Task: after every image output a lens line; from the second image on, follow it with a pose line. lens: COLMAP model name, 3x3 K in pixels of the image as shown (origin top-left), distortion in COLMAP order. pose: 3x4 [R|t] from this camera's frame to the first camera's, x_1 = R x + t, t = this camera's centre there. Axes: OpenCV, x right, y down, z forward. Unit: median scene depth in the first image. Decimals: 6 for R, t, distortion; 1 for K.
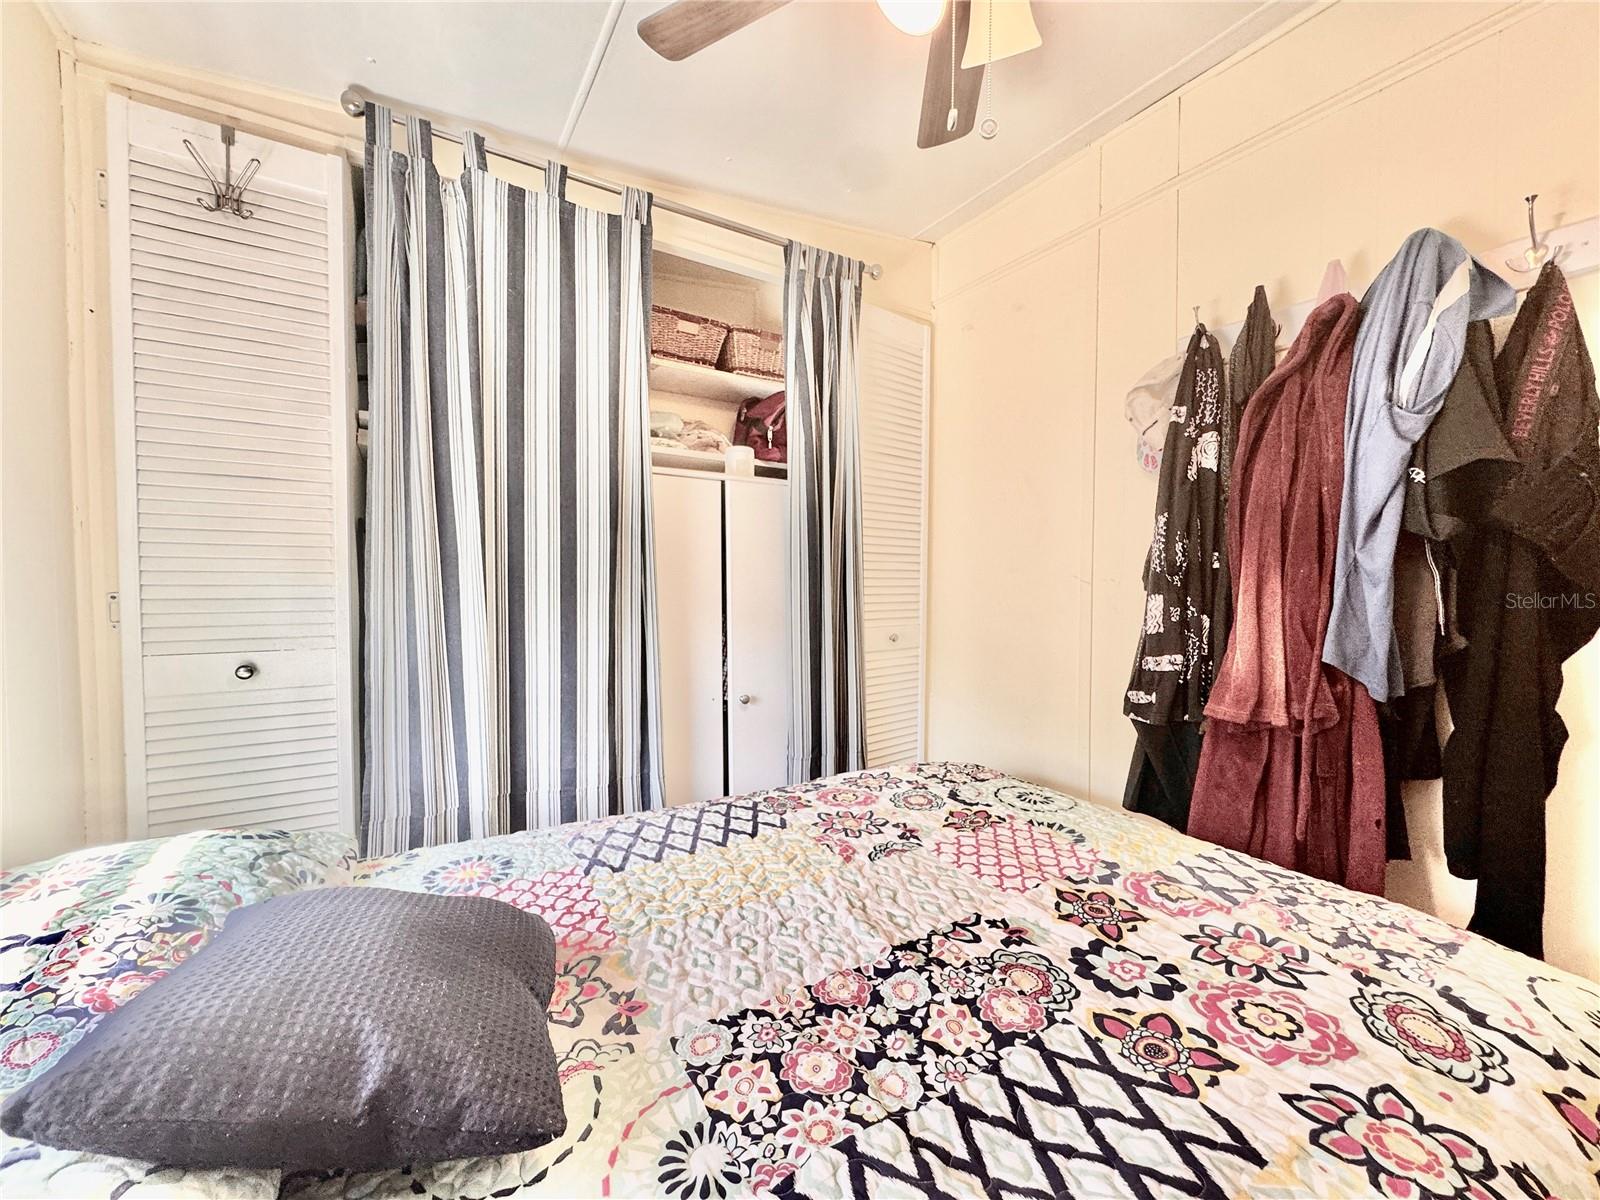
lens RADIAL K [[641.2, 0, 800.0], [0, 641.2, 600.0], [0, 0, 1]] dist [-0.001398, -0.000567]
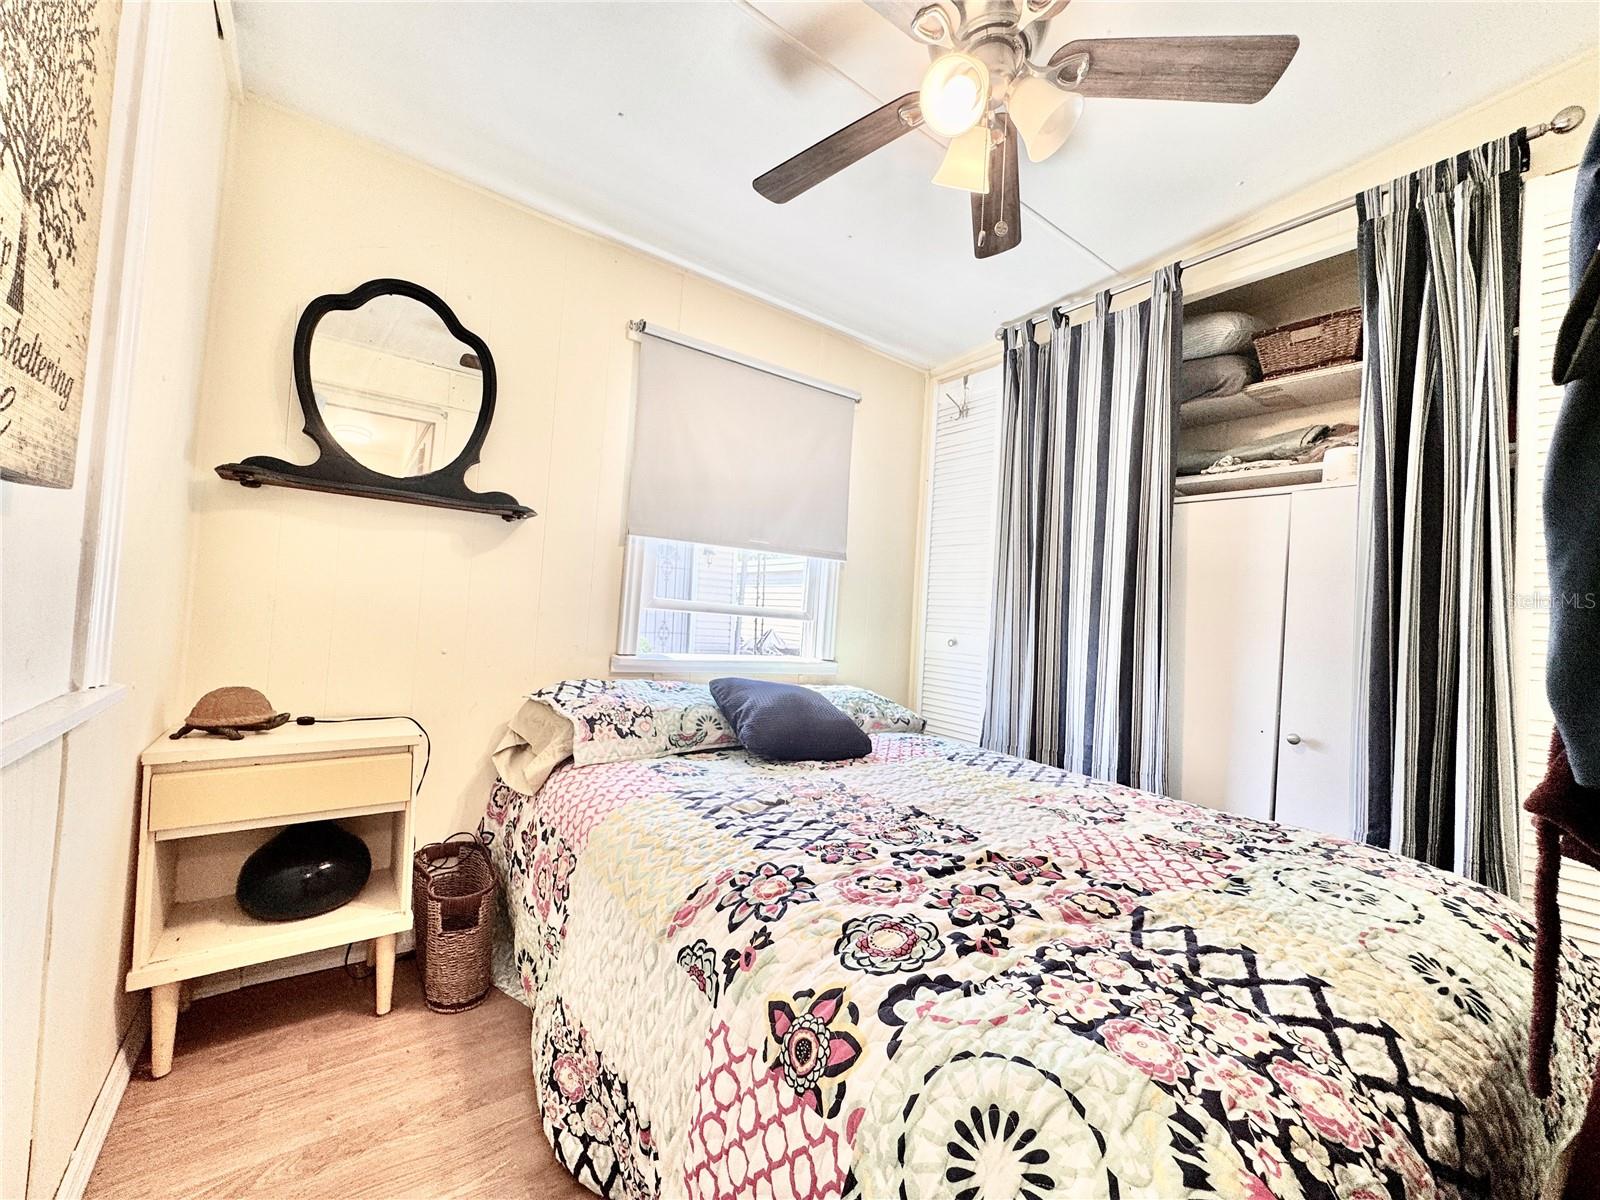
lens RADIAL K [[637.1, 0, 800.0], [0, 637.1, 600.0], [0, 0, 1]] dist [-0.002024, -0.000232]
pose [[0.080984, -0.022656, -0.996458, 1.074057], [-0.093118, 0.995197, -0.030195, 0.084005], [0.992356, 0.095233, 0.078486, 0.379841]]
